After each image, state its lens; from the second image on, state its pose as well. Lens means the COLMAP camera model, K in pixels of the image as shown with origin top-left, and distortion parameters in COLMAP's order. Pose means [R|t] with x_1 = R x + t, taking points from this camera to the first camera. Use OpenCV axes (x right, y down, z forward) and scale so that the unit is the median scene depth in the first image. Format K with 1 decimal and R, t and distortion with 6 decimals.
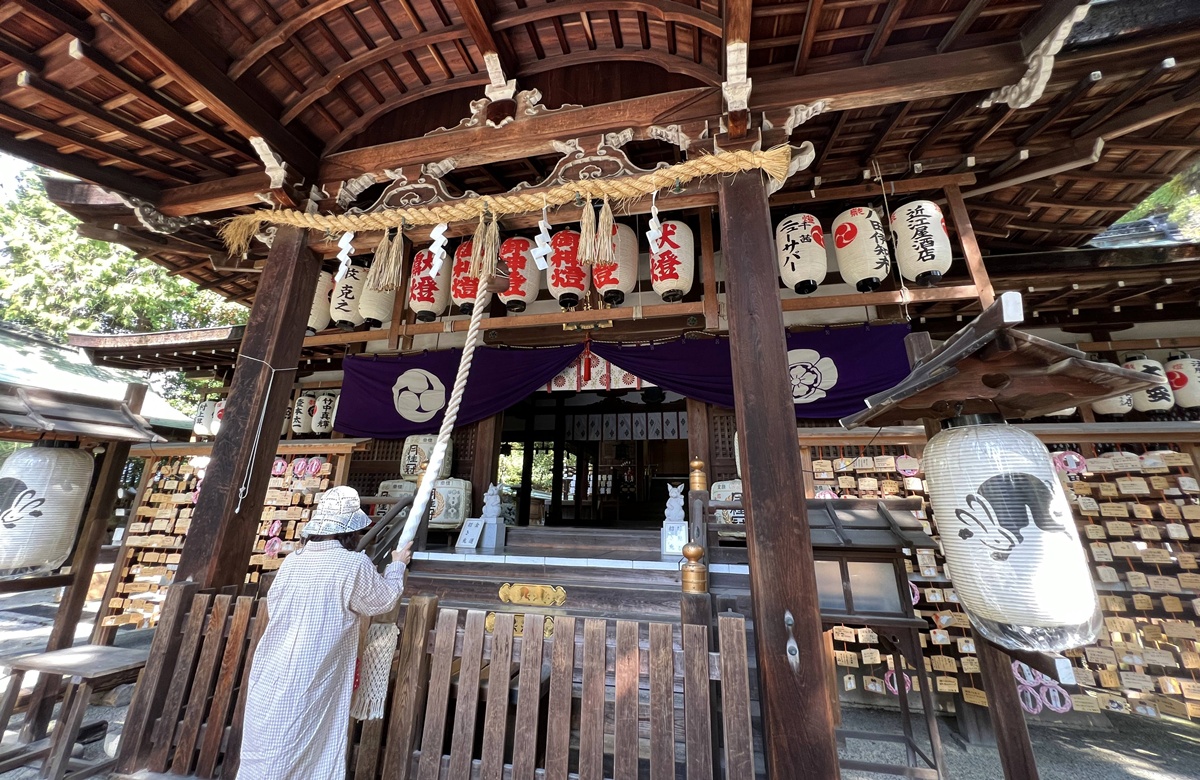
lens RADIAL K [[465.8, 0, 598.2], [0, 465.8, 360.6], [0, 0, 1]] dist [0.001457, 0.000386]
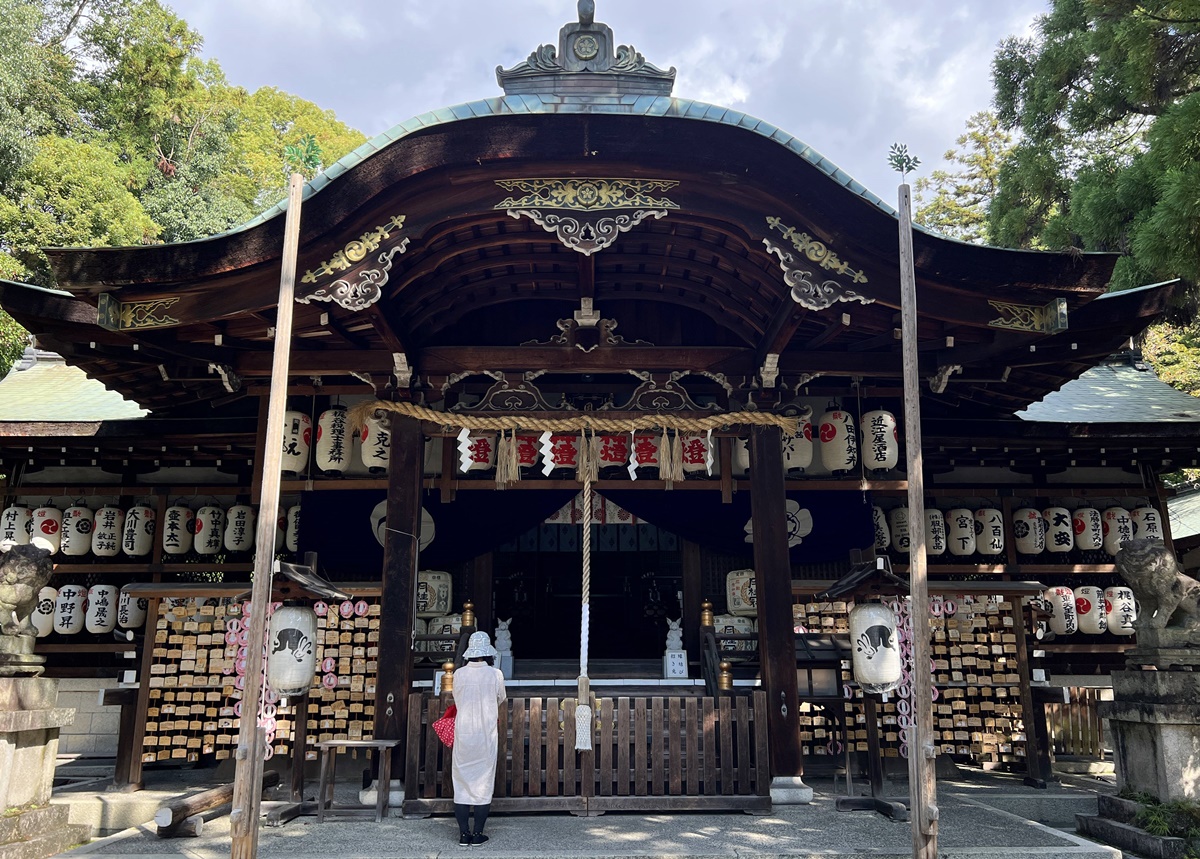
lens RADIAL K [[861.3, 0, 602.6], [0, 861.3, 457.5], [0, 0, 1]] dist [0.067194, -0.094203]
pose [[0.970092, 0.033678, 0.240390, -0.704323], [-0.057736, 0.993920, 0.093750, -0.419483], [-0.235772, -0.104825, 0.966138, -1.275116]]
